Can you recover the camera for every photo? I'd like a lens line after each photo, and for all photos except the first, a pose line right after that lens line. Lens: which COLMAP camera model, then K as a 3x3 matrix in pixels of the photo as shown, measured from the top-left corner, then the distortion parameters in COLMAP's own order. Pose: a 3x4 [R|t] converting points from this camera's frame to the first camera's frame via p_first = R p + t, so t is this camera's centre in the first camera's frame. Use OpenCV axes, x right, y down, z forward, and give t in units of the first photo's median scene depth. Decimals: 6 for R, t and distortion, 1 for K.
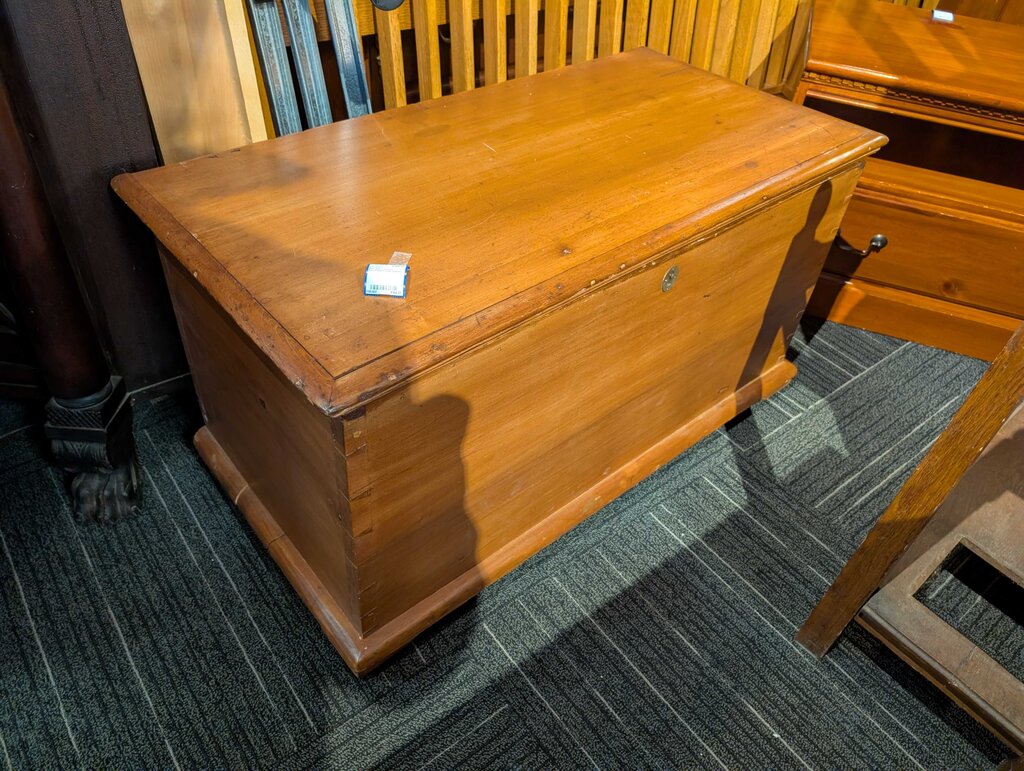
lens RADIAL K [[759.7, 0, 511.0], [0, 759.7, 360.4], [0, 0, 1]] dist [0.004472, -0.000899]
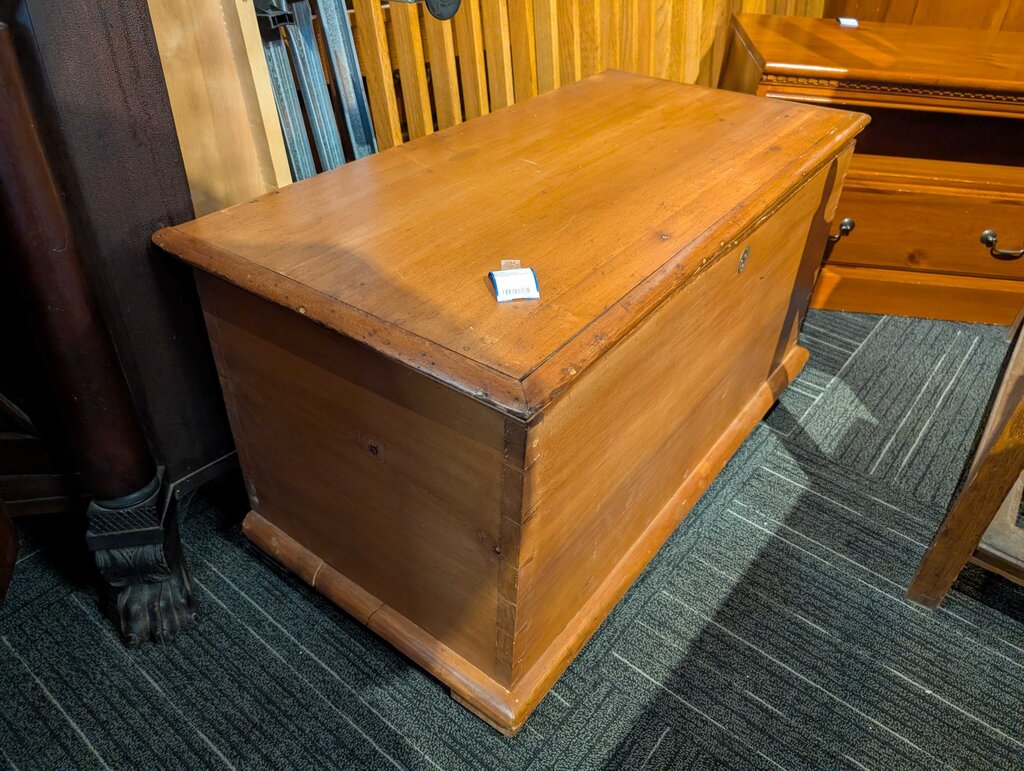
lens RADIAL K [[754.0, 0, 510.7], [0, 754.0, 380.5], [0, 0, 1]] dist [0.003601, -0.002142]
pose [[0.971054, -0.167146, 0.170636, -0.248539], [0.179675, 0.981850, -0.060725, 0.047909], [-0.157389, 0.089626, 0.983461, 0.068529]]
